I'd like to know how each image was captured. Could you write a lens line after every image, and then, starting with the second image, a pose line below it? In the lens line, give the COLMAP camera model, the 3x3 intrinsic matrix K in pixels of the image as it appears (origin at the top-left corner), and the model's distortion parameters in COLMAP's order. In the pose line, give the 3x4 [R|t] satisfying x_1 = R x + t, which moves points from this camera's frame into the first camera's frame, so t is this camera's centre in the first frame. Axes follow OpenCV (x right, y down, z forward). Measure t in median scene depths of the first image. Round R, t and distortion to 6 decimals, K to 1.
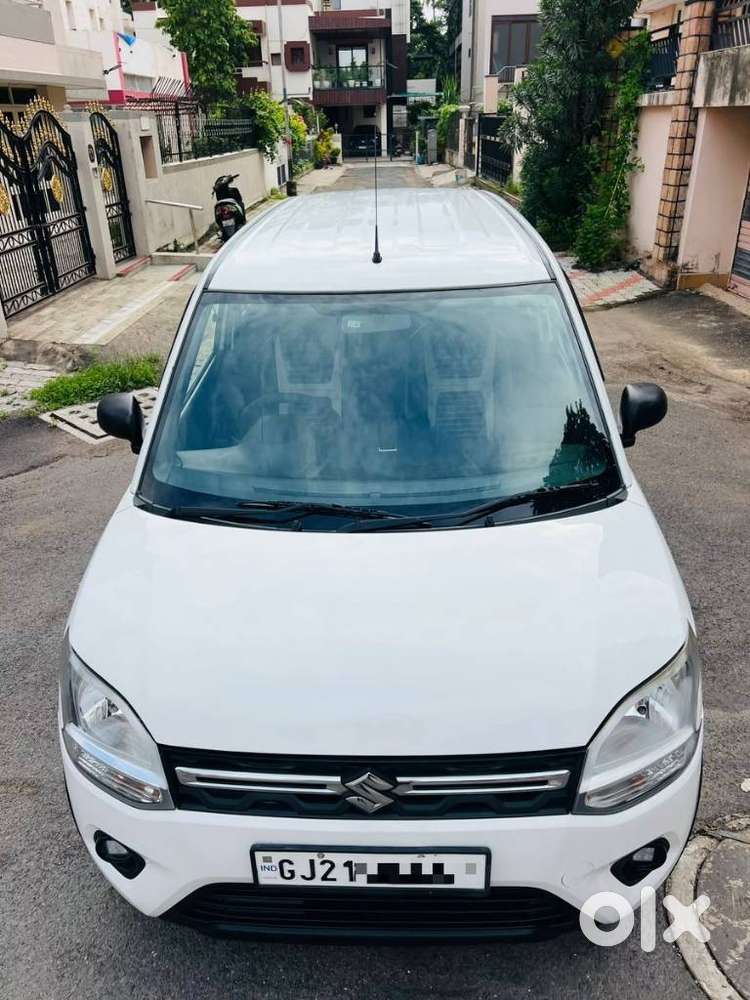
lens RADIAL K [[749.9, 0, 375.0], [0, 749.9, 500.0], [0, 0, 1]] dist [0.051179, -0.042899]
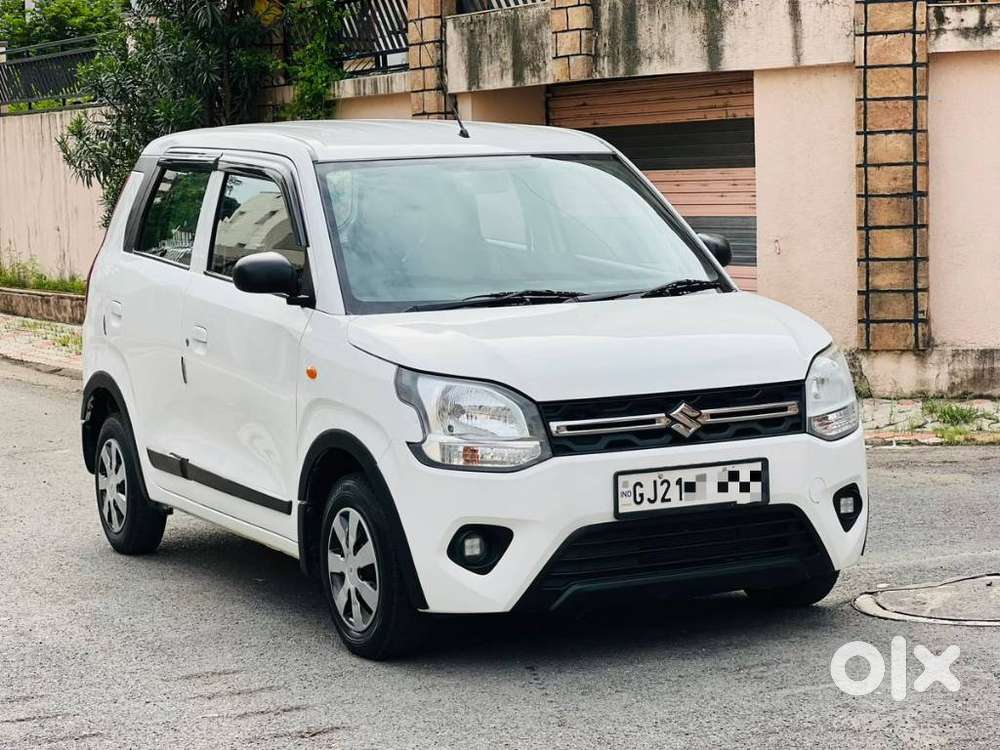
lens RADIAL K [[2335.8, 0, 500.0], [0, 2335.8, 375.0], [0, 0, 1]] dist [0.128307, 0.956512]
pose [[0.874143, -0.043316, 0.483733, -0.251515], [0.227410, 0.916584, -0.328873, 0.174417], [-0.429137, 0.397488, 0.811076, -0.249795]]
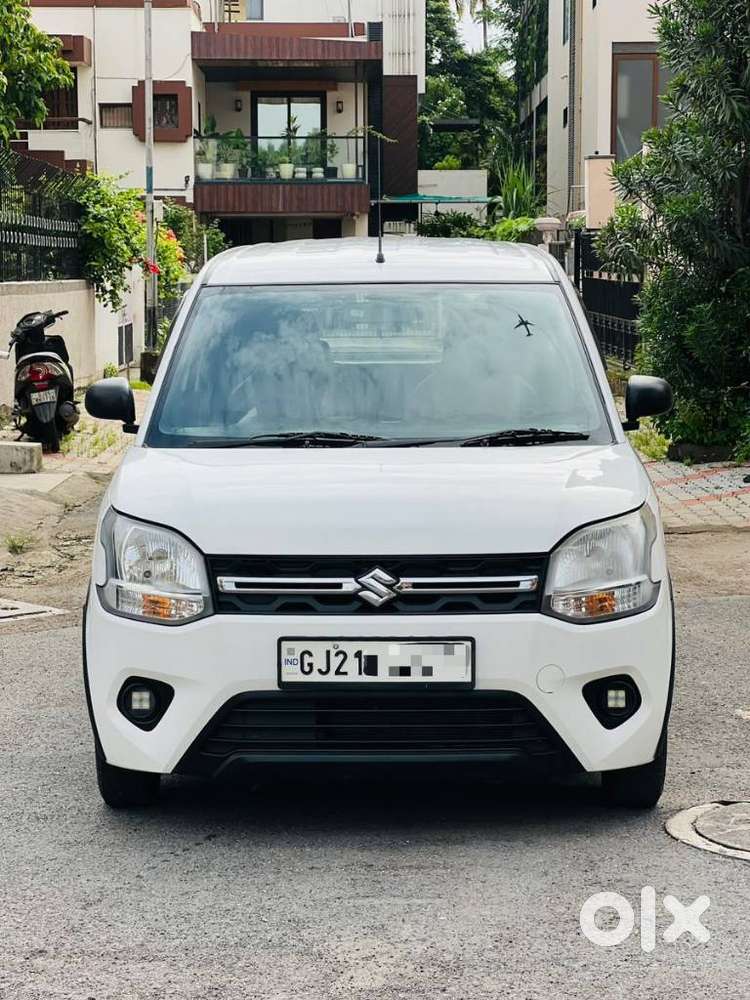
lens RADIAL K [[2335.8, 0, 430.2], [0, 2335.8, 497.4], [0, 0, 1]] dist [0.128307, 0.956512]
pose [[0.998830, 0.019258, 0.044362, -0.009992], [-0.001791, 0.931394, -0.364008, 0.176450], [-0.048329, 0.363502, 0.930339, -0.282817]]
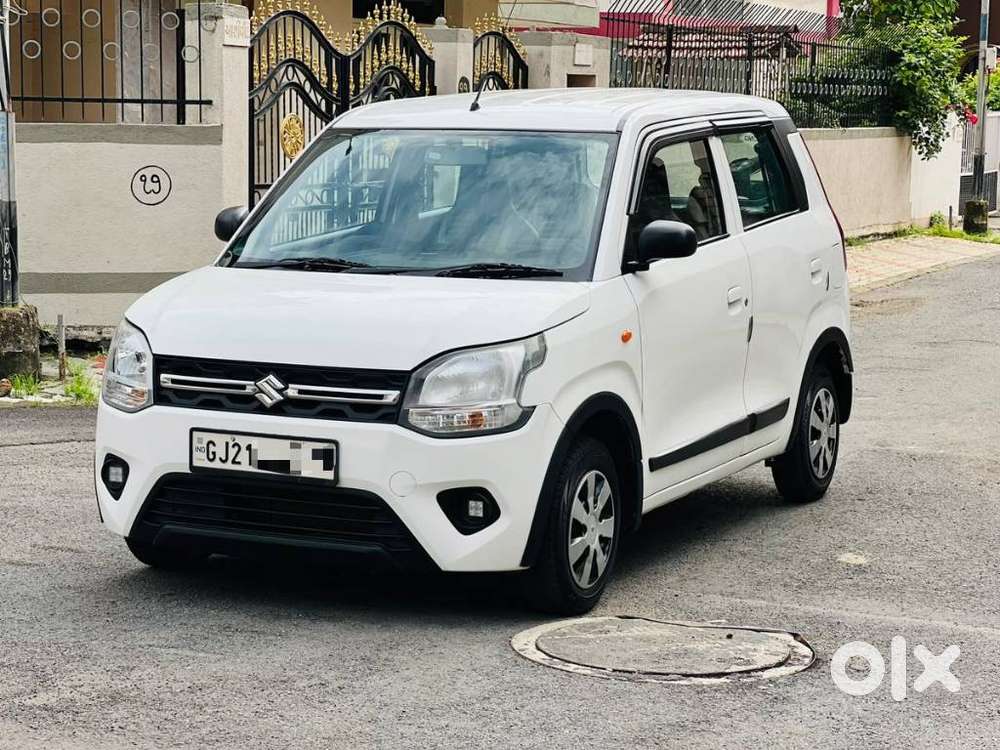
lens RADIAL K [[2408.0, 0, 500.0], [0, 2408.0, 375.0], [0, 0, 1]] dist [-0.052298, 3.841221]
pose [[0.912450, 0.083447, -0.400588, 0.237126], [-0.218214, 0.927390, -0.303858, 0.176427], [0.346146, 0.364669, 0.864407, -0.300387]]
